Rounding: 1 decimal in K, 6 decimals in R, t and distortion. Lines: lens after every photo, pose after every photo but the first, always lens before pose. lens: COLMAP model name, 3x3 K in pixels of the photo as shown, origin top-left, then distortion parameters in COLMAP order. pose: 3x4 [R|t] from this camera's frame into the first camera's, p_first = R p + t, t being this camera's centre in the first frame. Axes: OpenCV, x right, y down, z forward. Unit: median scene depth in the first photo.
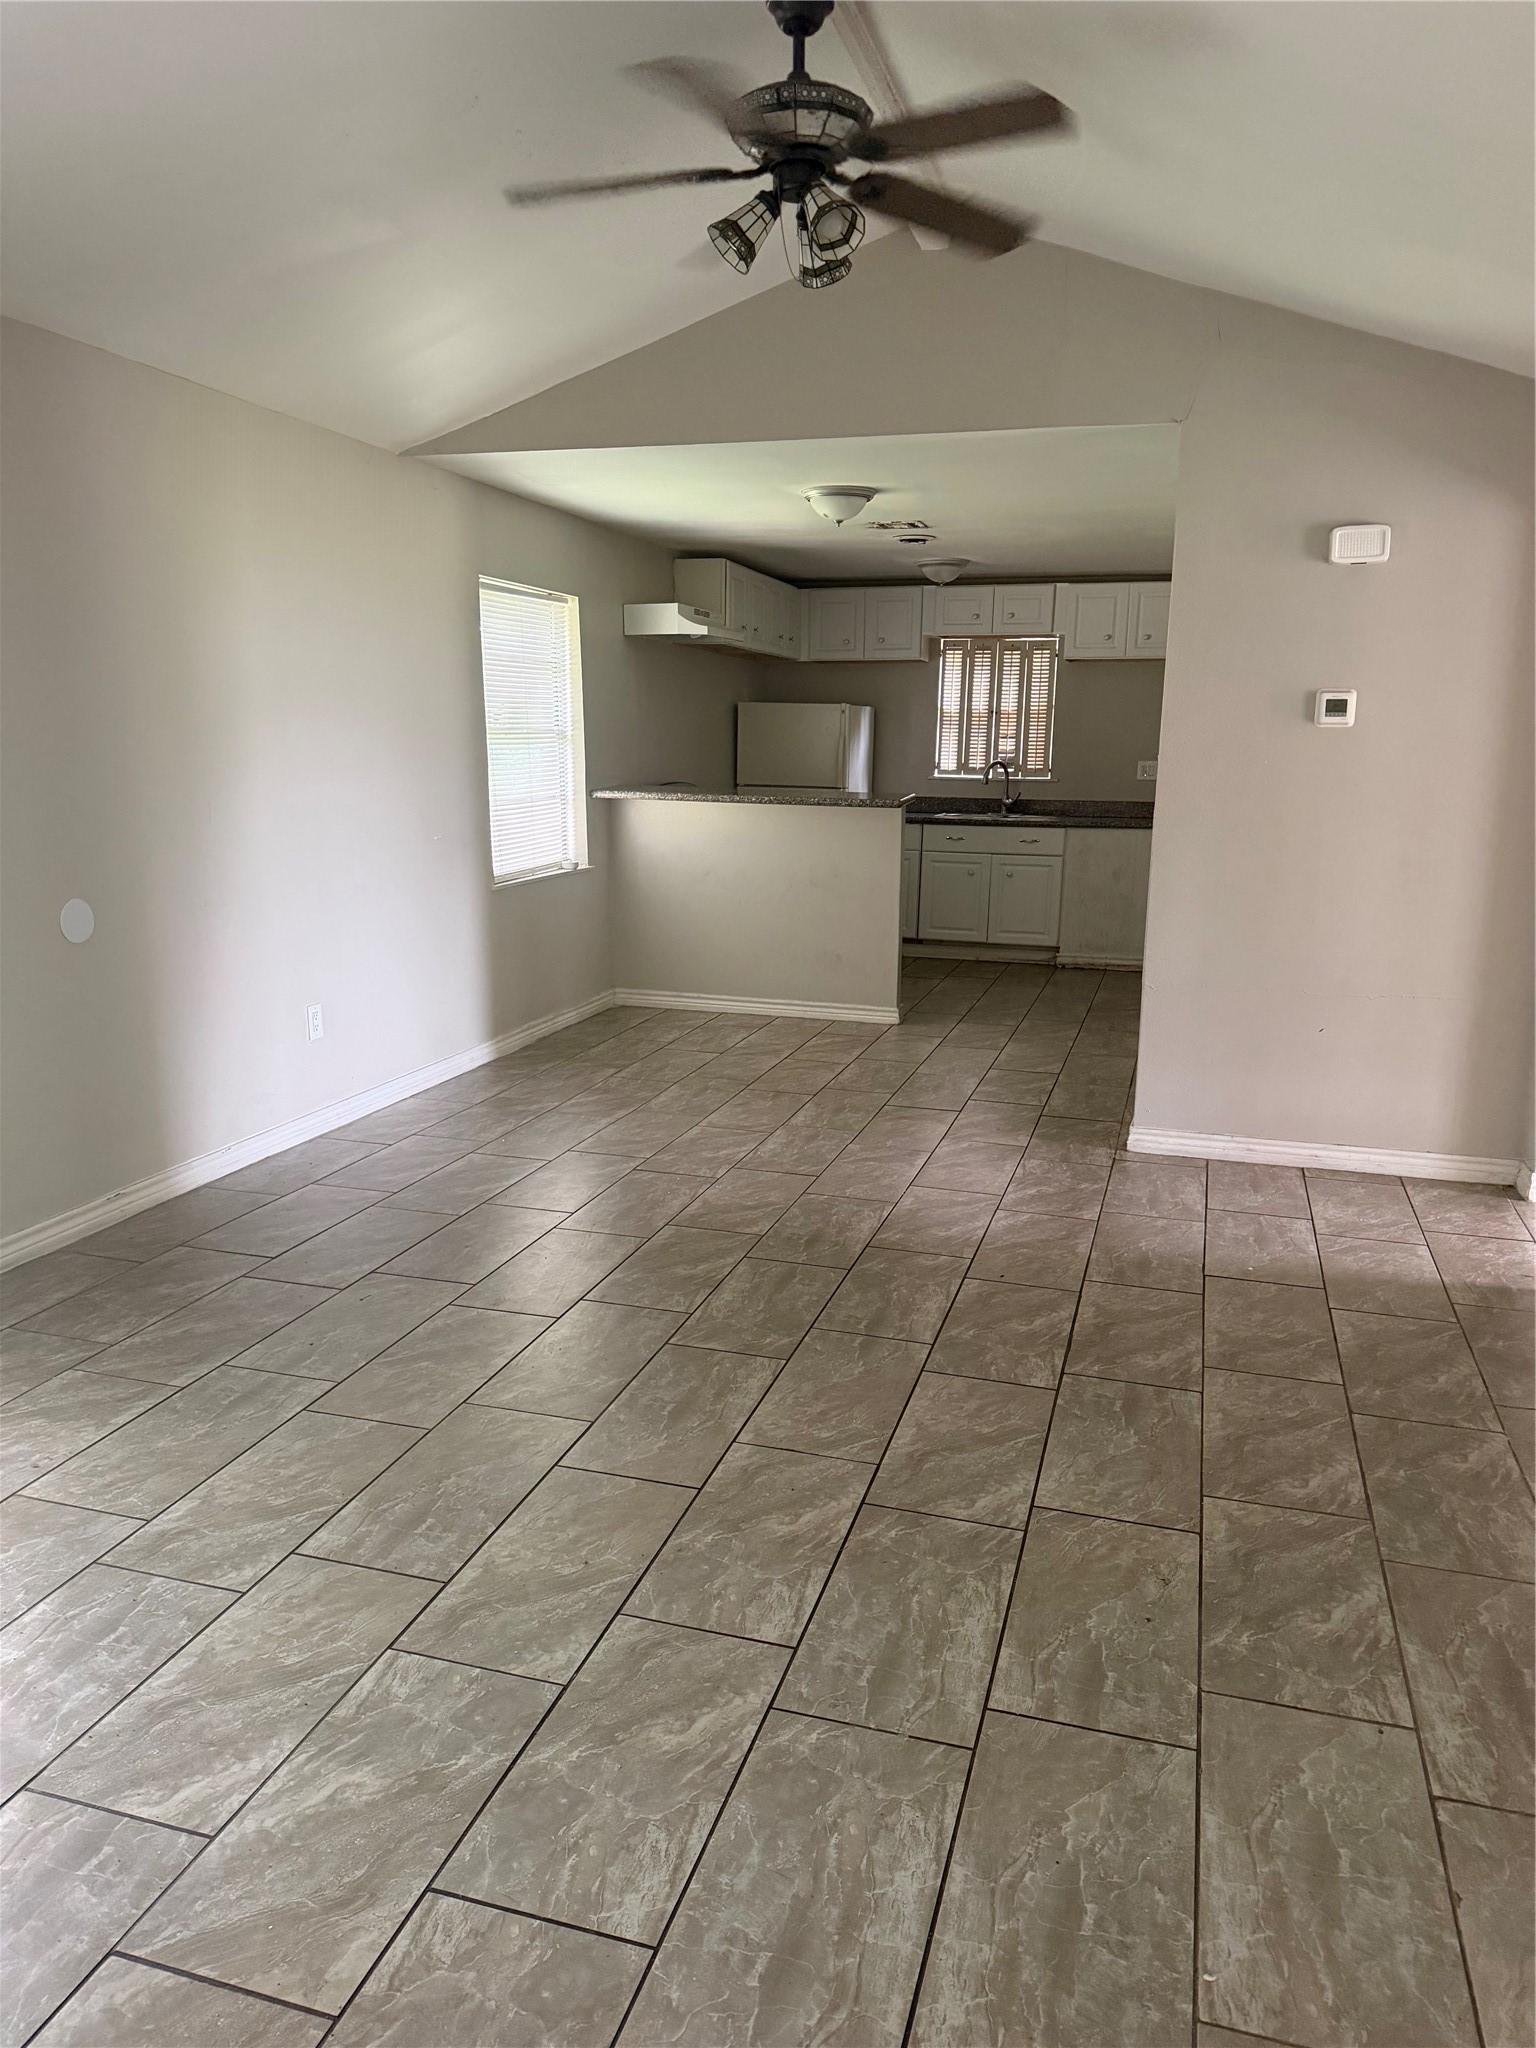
lens RADIAL K [[1439.9, 0, 786.2], [0, 1439.9, 1017.7], [0, 0, 1]] dist [0.046086, -0.039893]
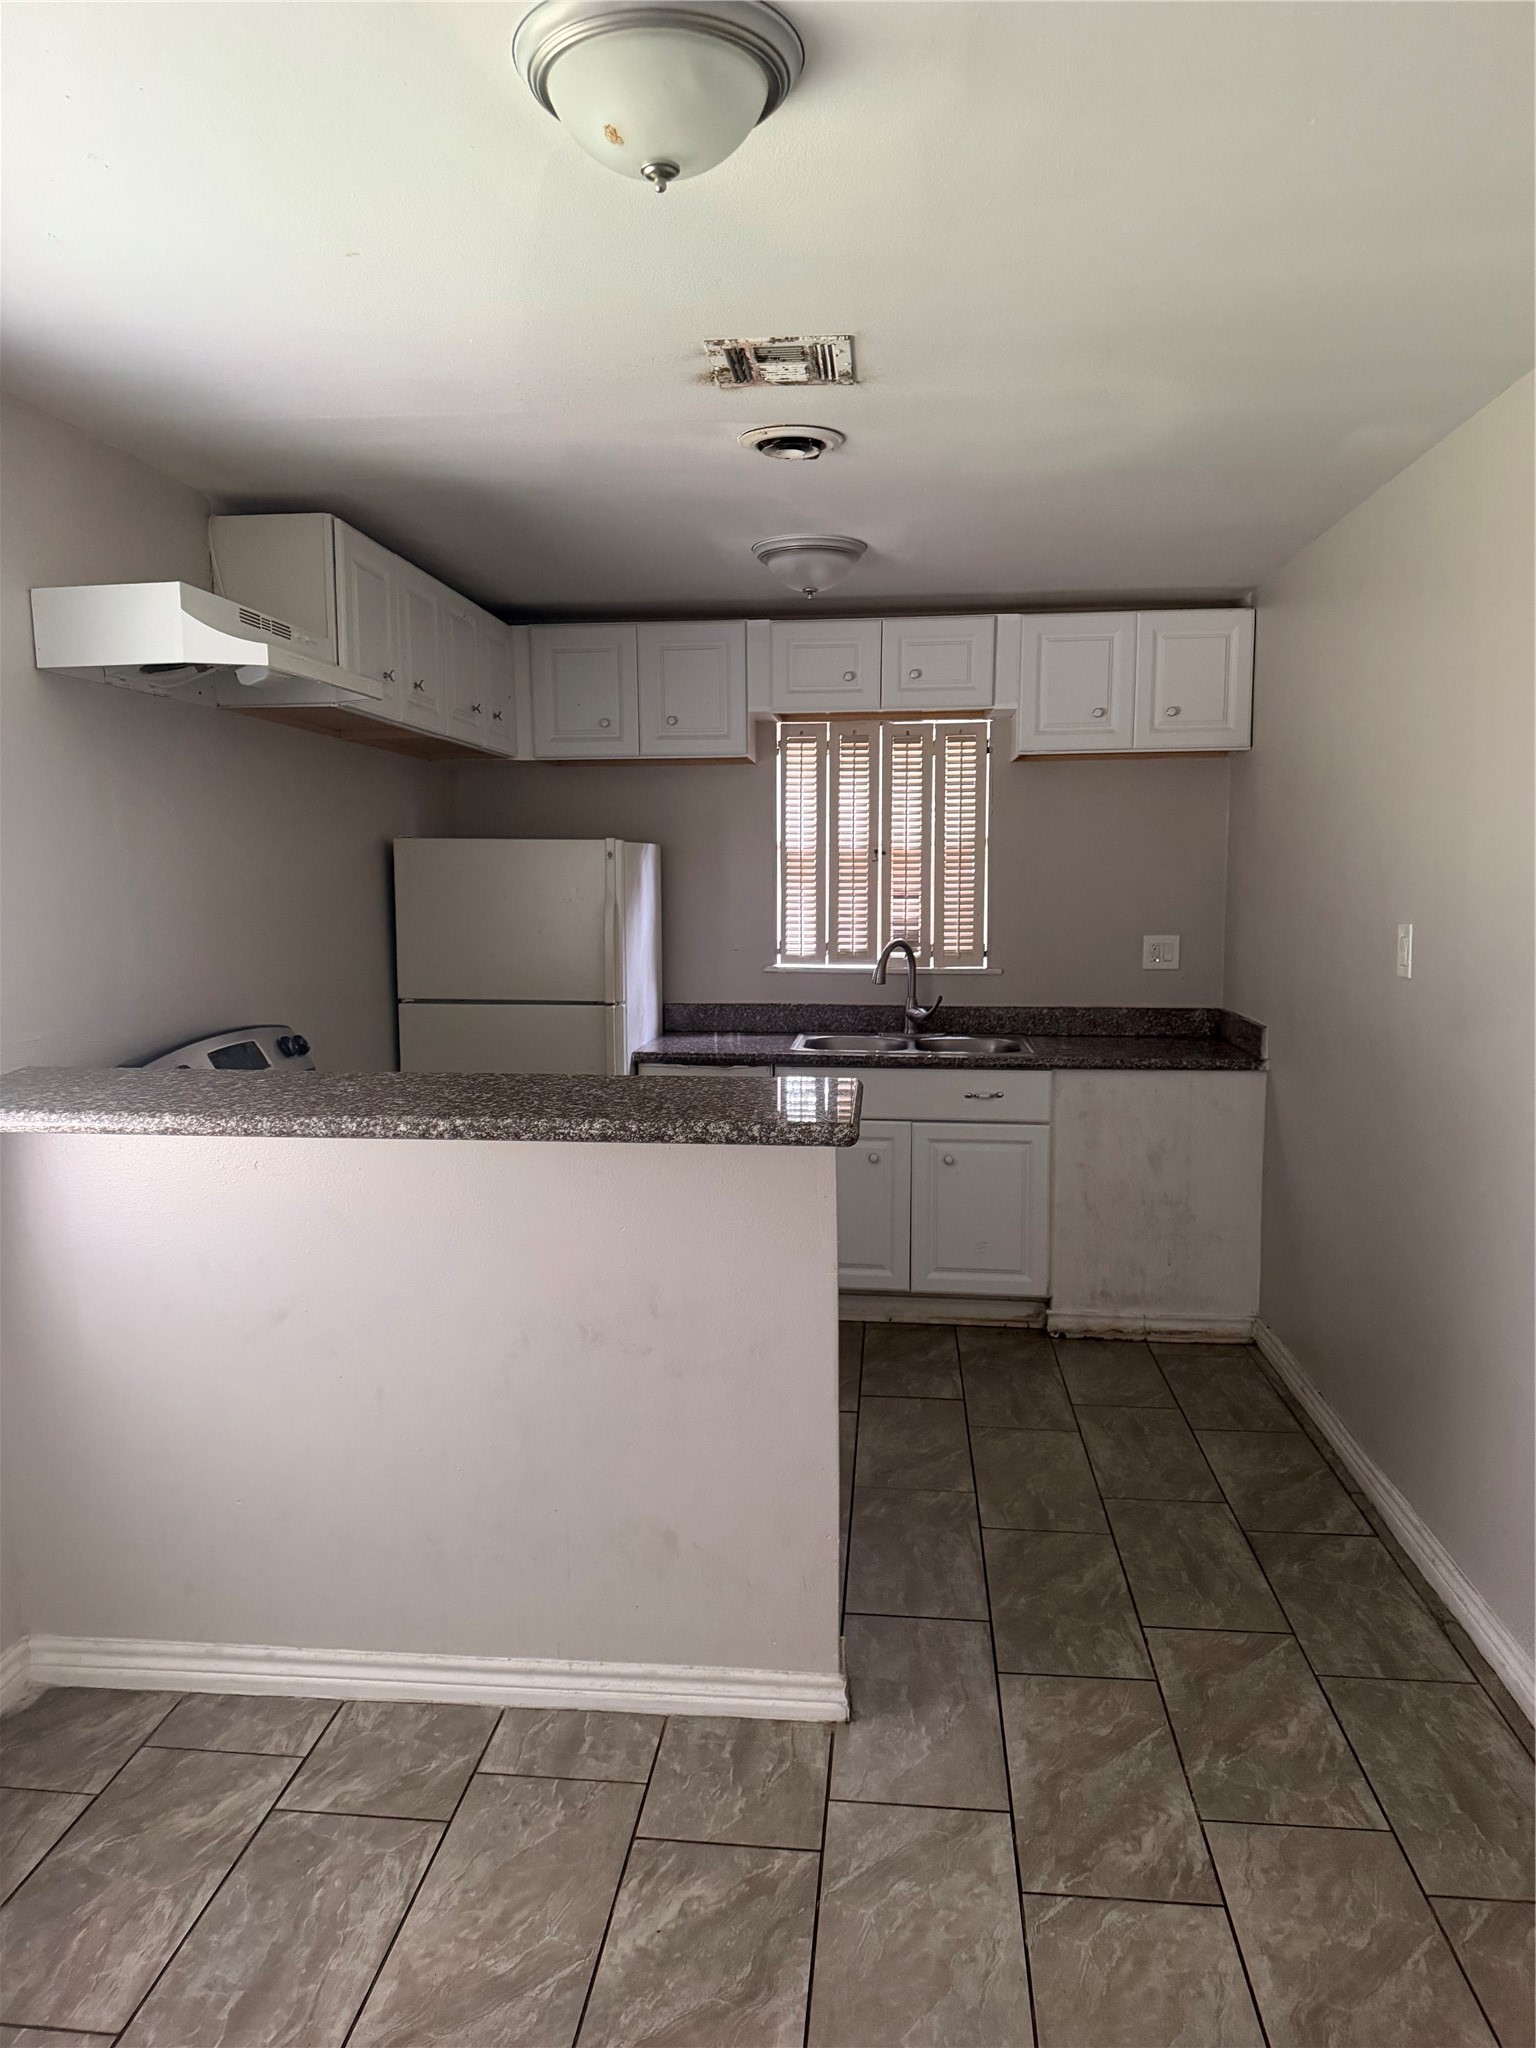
lens RADIAL K [[1439.9, 0, 768.8], [0, 1439.9, 1023.1], [0, 0, 1]] dist [0.046086, -0.039893]
pose [[0.981859, -0.032649, 0.186782, -0.002540], [0.050002, 0.994779, -0.088965, -0.099903], [-0.182902, 0.096691, 0.978365, 0.477405]]
